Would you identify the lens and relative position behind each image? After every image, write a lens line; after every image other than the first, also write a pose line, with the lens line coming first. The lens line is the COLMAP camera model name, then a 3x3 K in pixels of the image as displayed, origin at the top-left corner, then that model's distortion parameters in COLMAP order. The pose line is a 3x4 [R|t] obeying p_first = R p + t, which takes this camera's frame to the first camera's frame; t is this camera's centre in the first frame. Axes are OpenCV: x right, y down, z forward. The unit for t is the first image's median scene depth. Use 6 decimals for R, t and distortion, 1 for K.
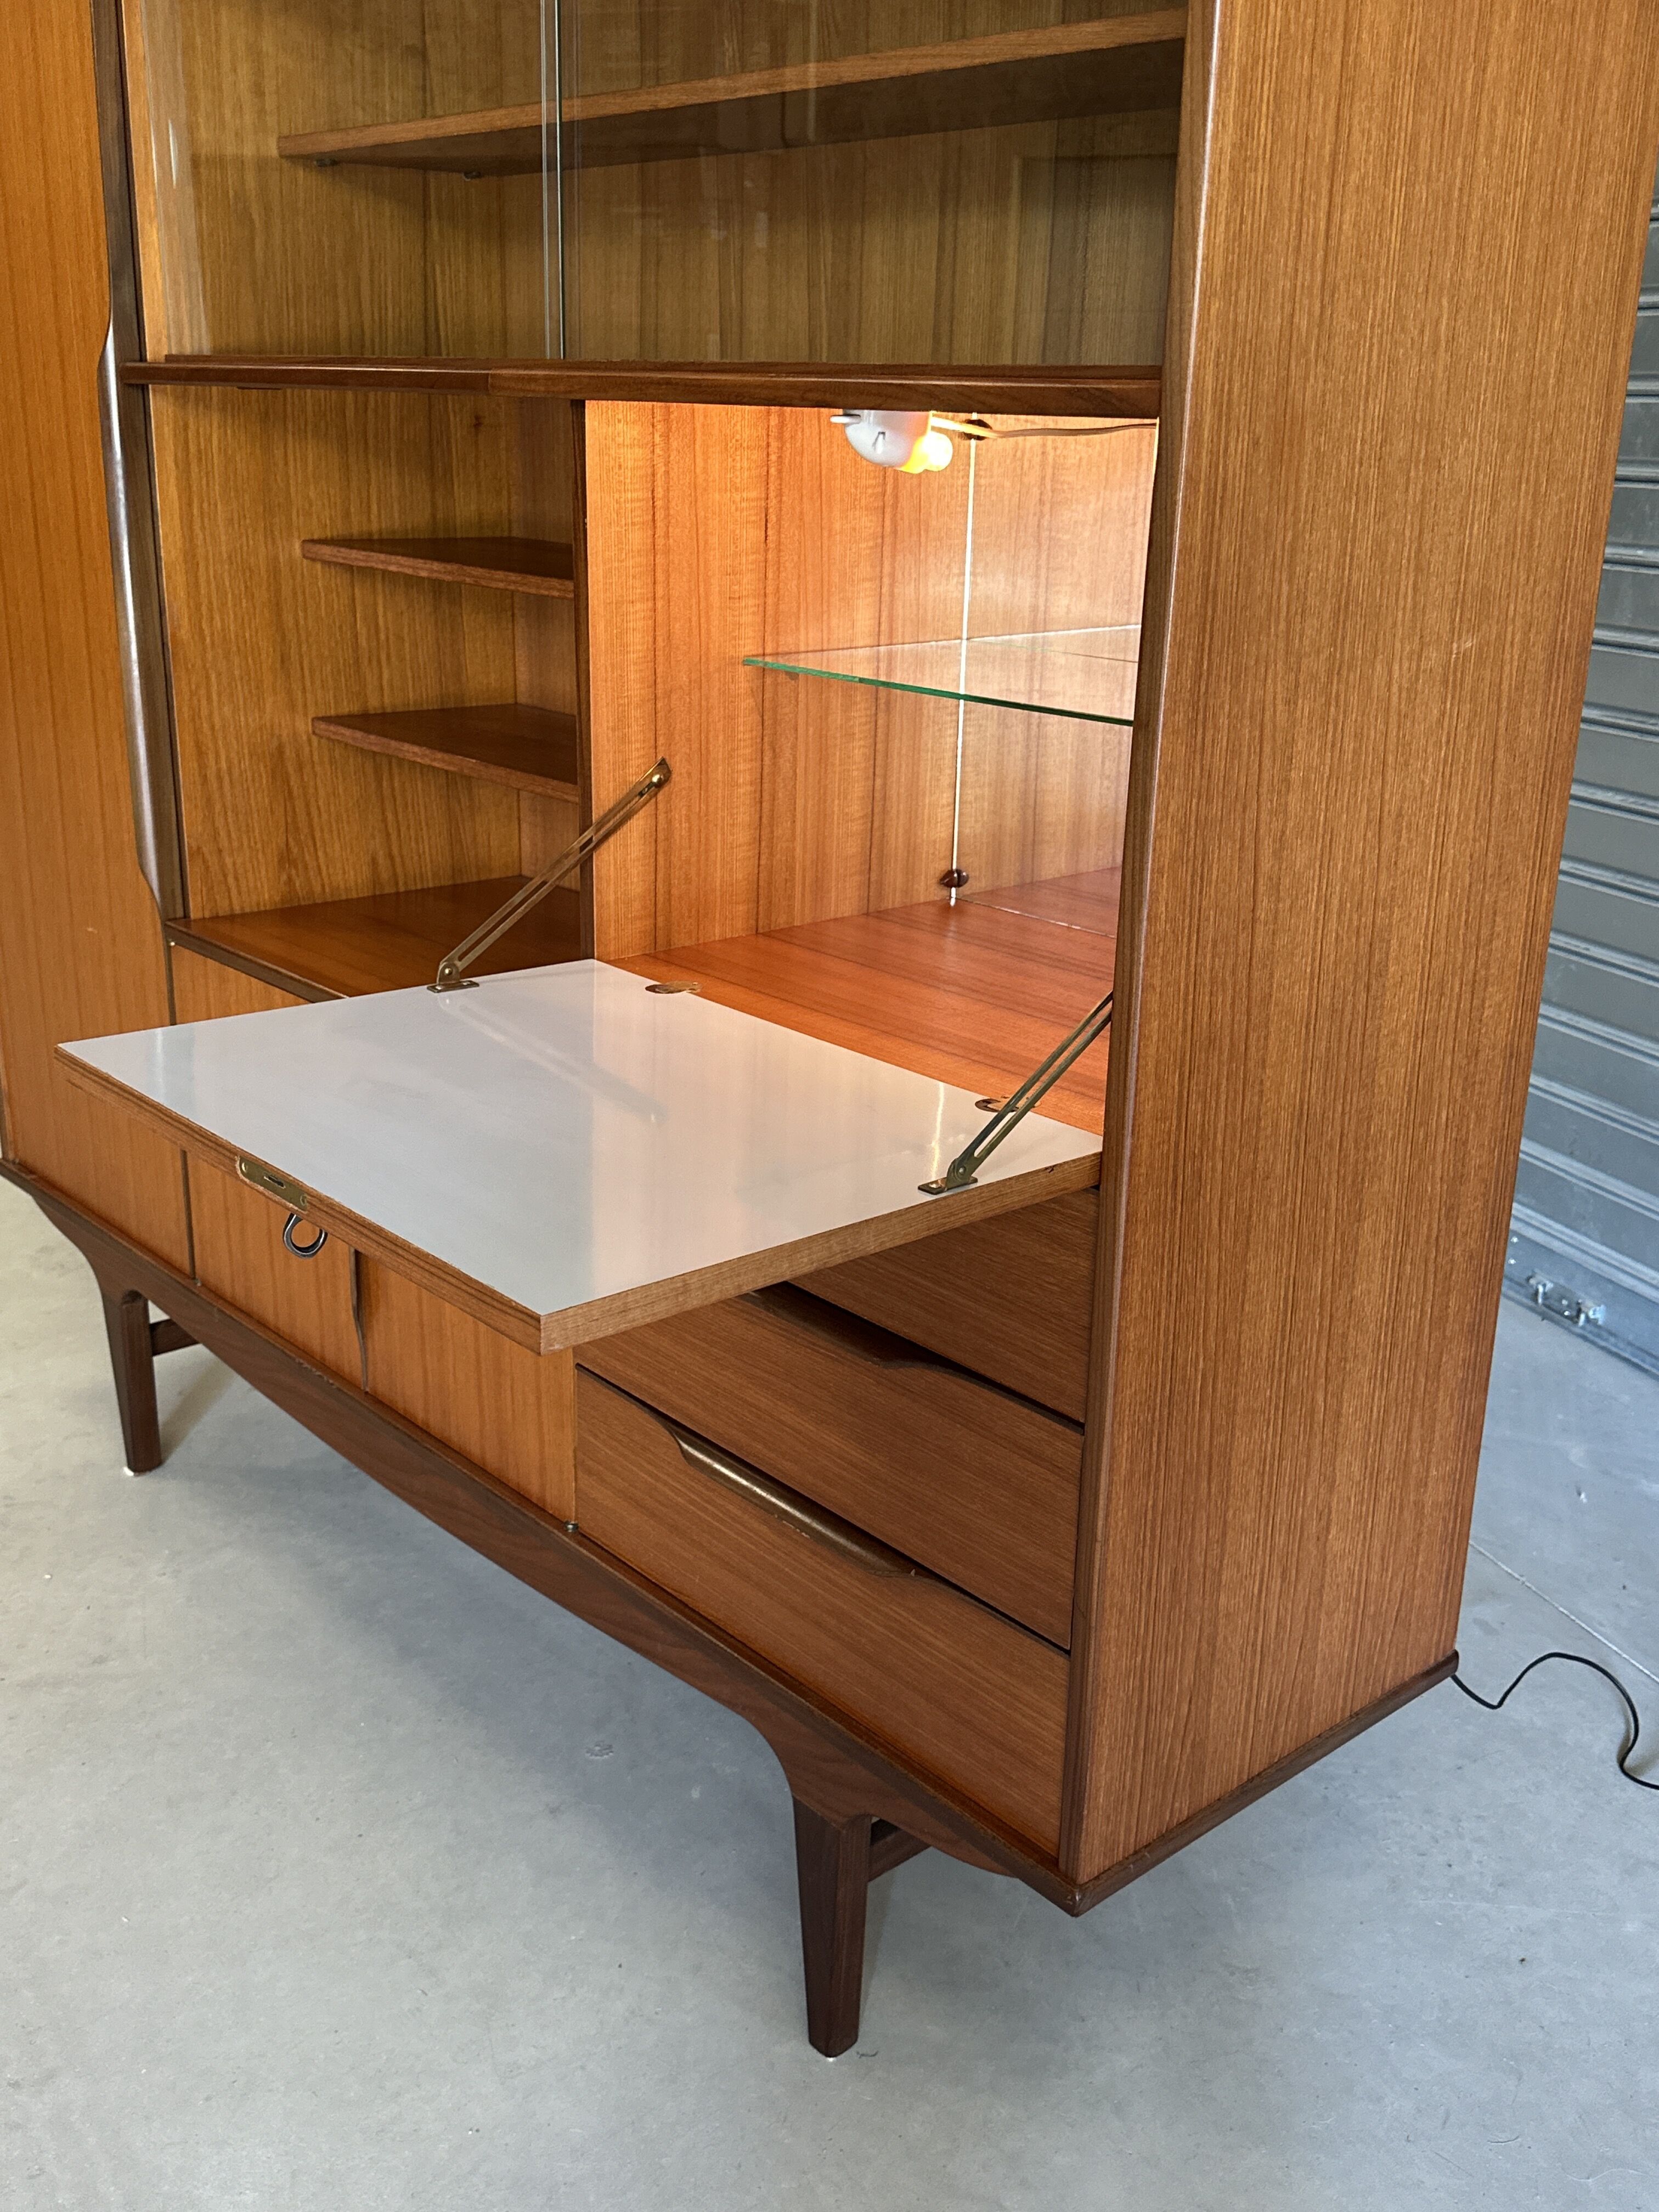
lens RADIAL K [[2098.7, 0, 834.1], [0, 2098.7, 1117.9], [0, 0, 1]] dist [0.180583, -0.382931]
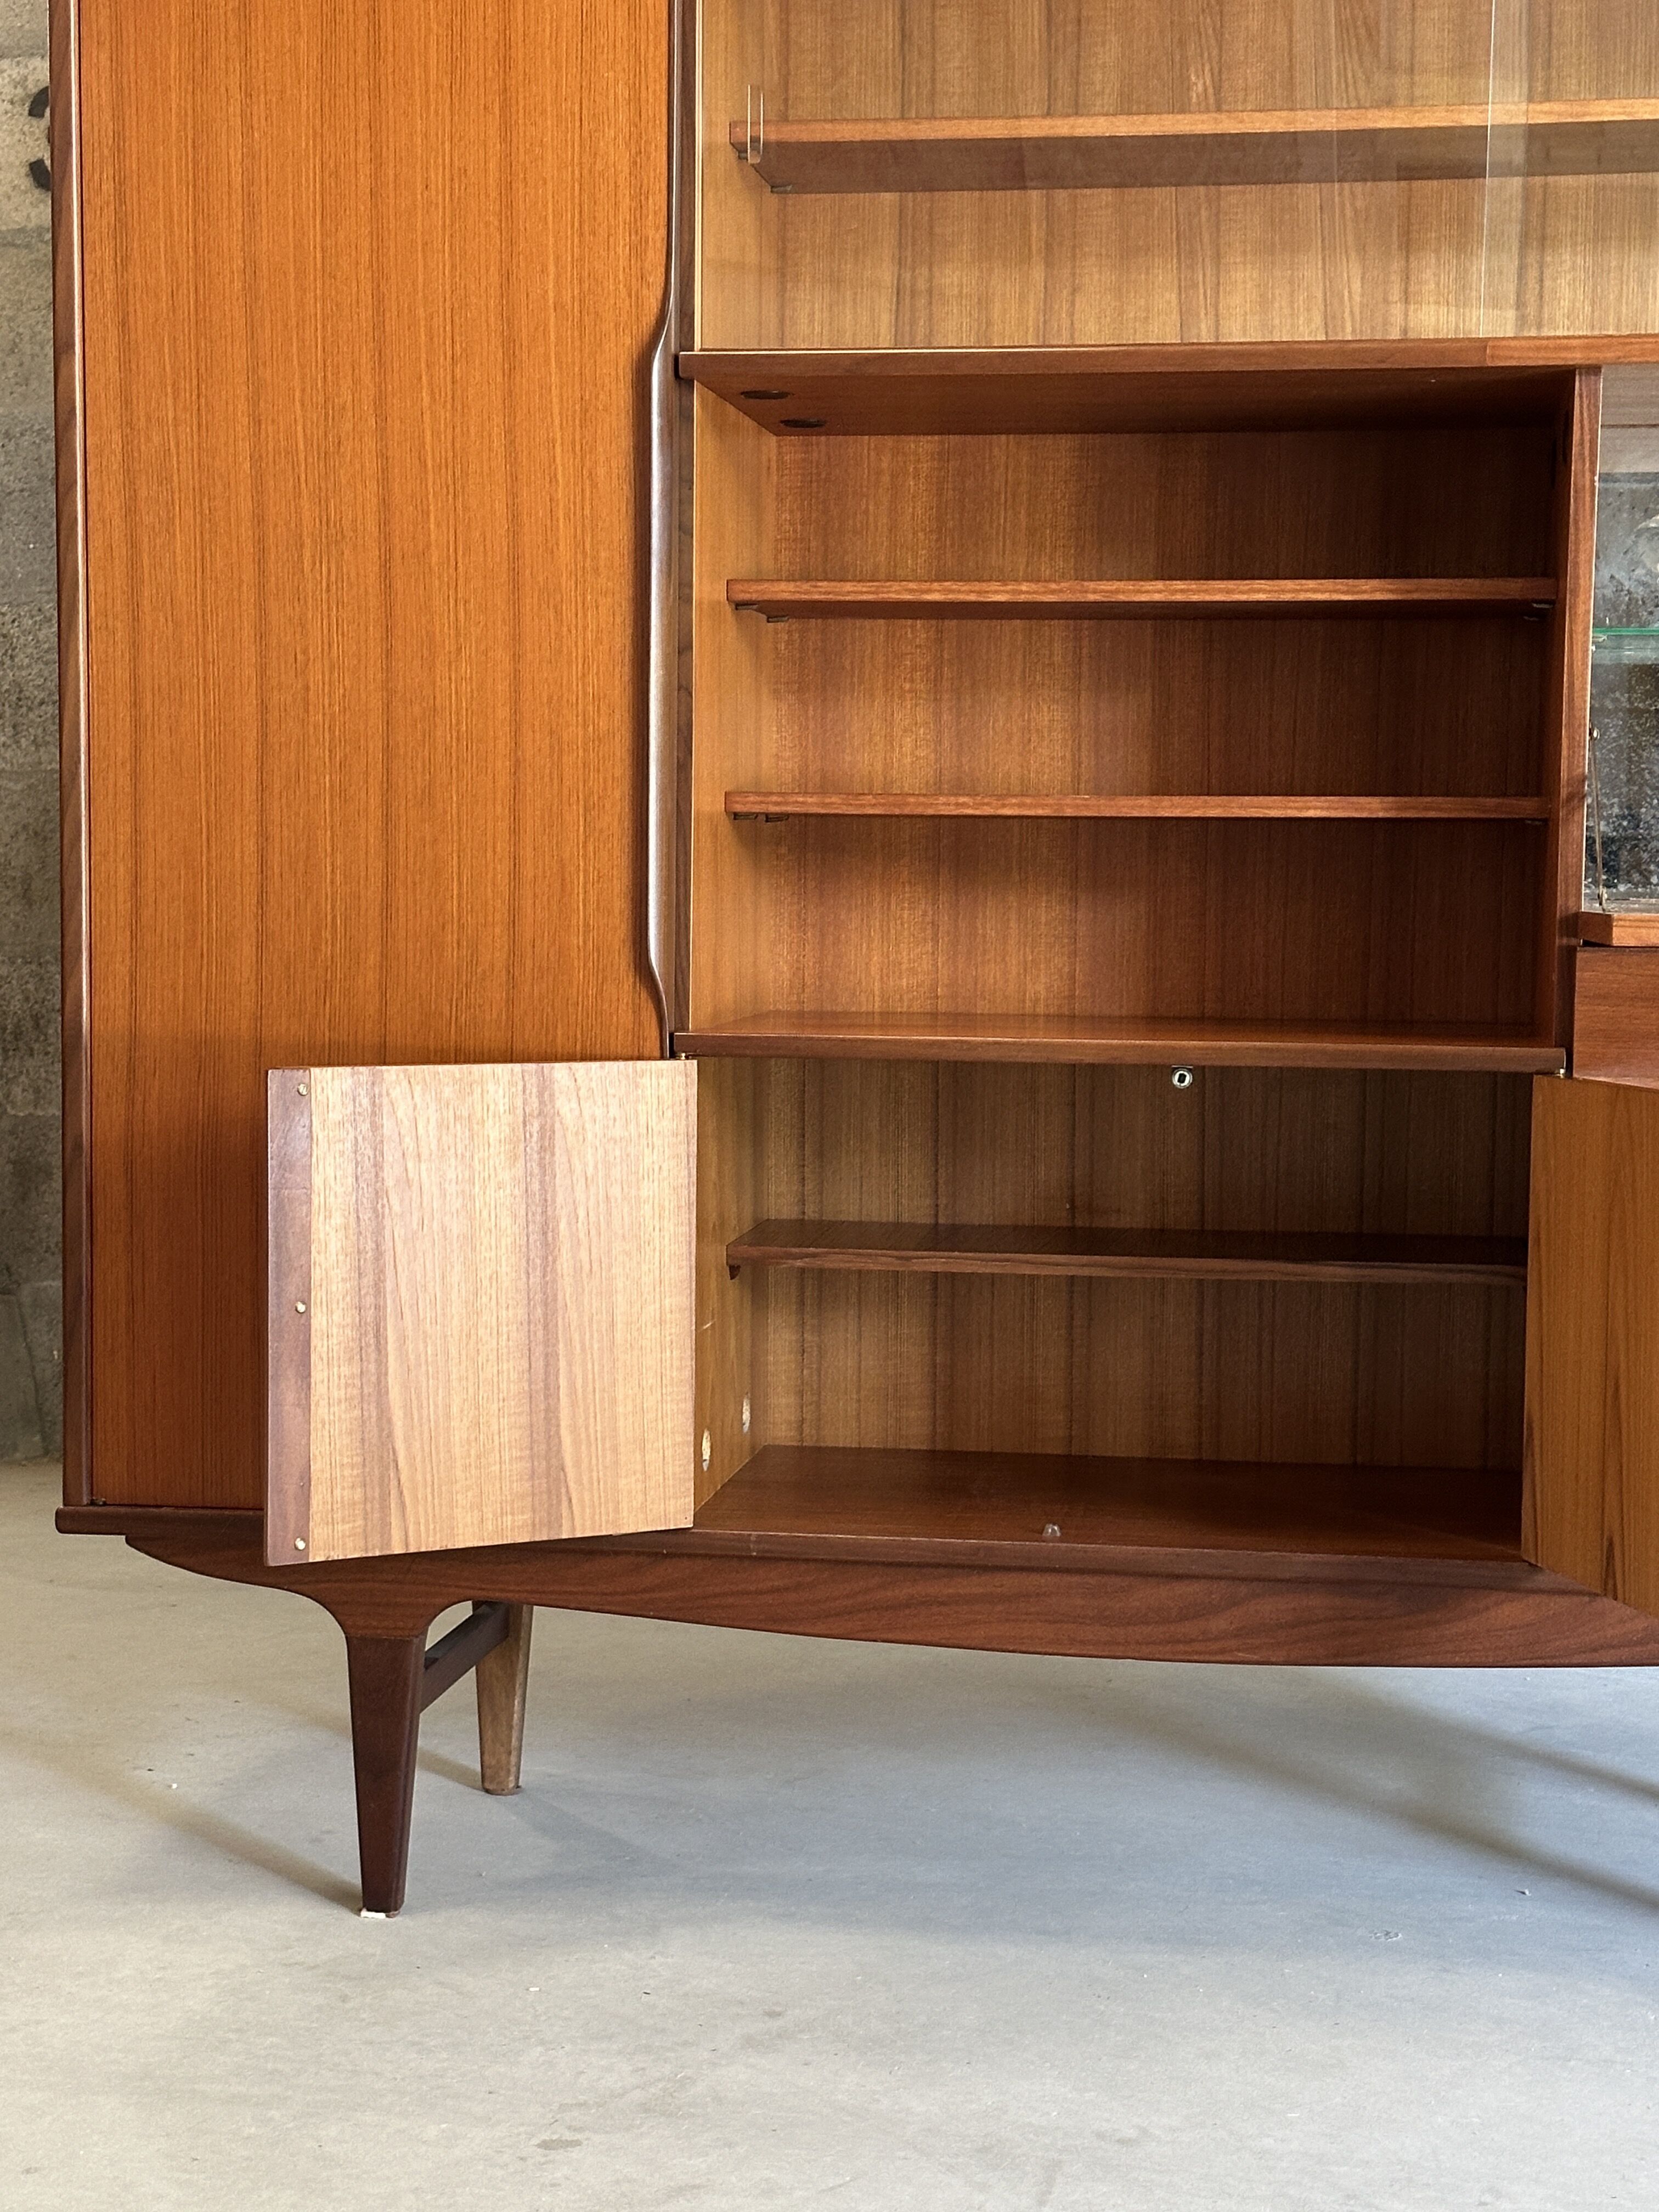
lens RADIAL K [[3681.6, 0, 828.5], [0, 3681.6, 1123.4], [0, 0, 1]] dist [0.162162, -0.120092]
pose [[0.769228, -0.063059, 0.635855, -1.561257], [0.211180, 0.964288, -0.159846, 0.232838], [-0.603068, 0.257238, 0.755075, -0.069714]]
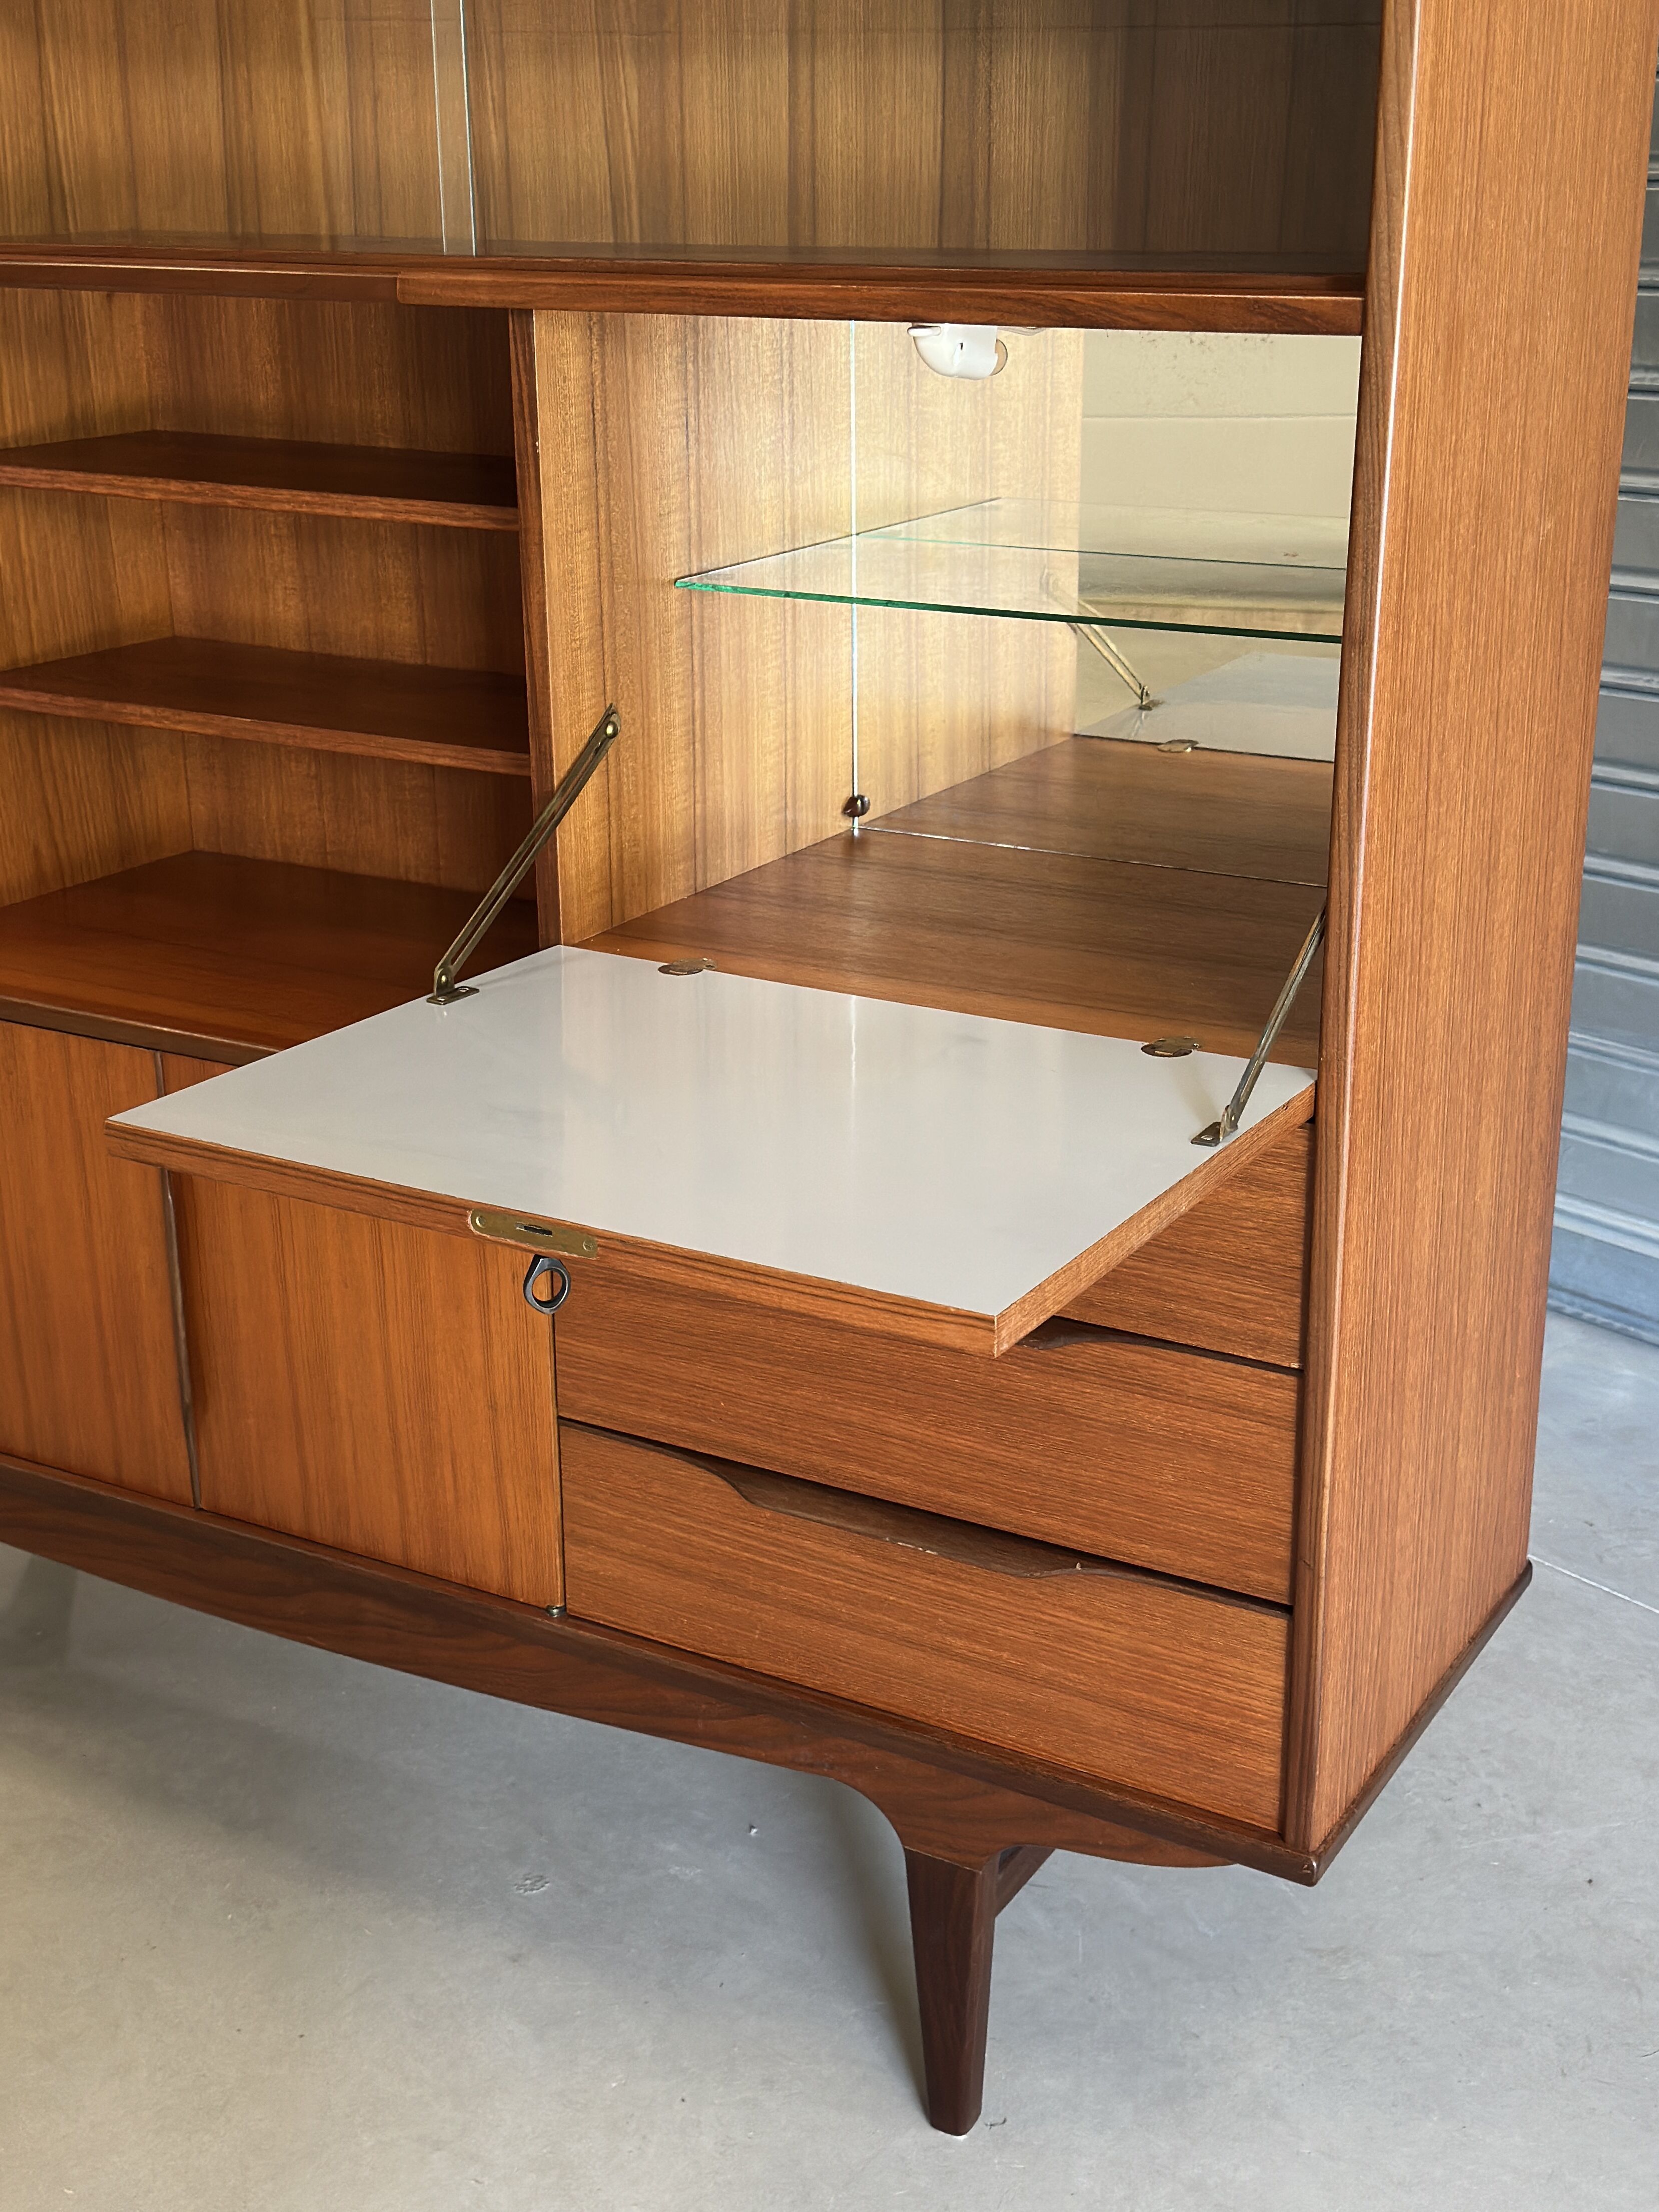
lens RADIAL K [[2807.6, 0, 839.1], [0, 2807.6, 1114.2], [0, 0, 1]] dist [0.179655, -0.299213]
pose [[0.950371, -0.131626, 0.281905, -0.356073], [0.127543, 0.991288, 0.032867, -0.031650], [-0.283775, 0.004719, 0.958879, -0.141071]]
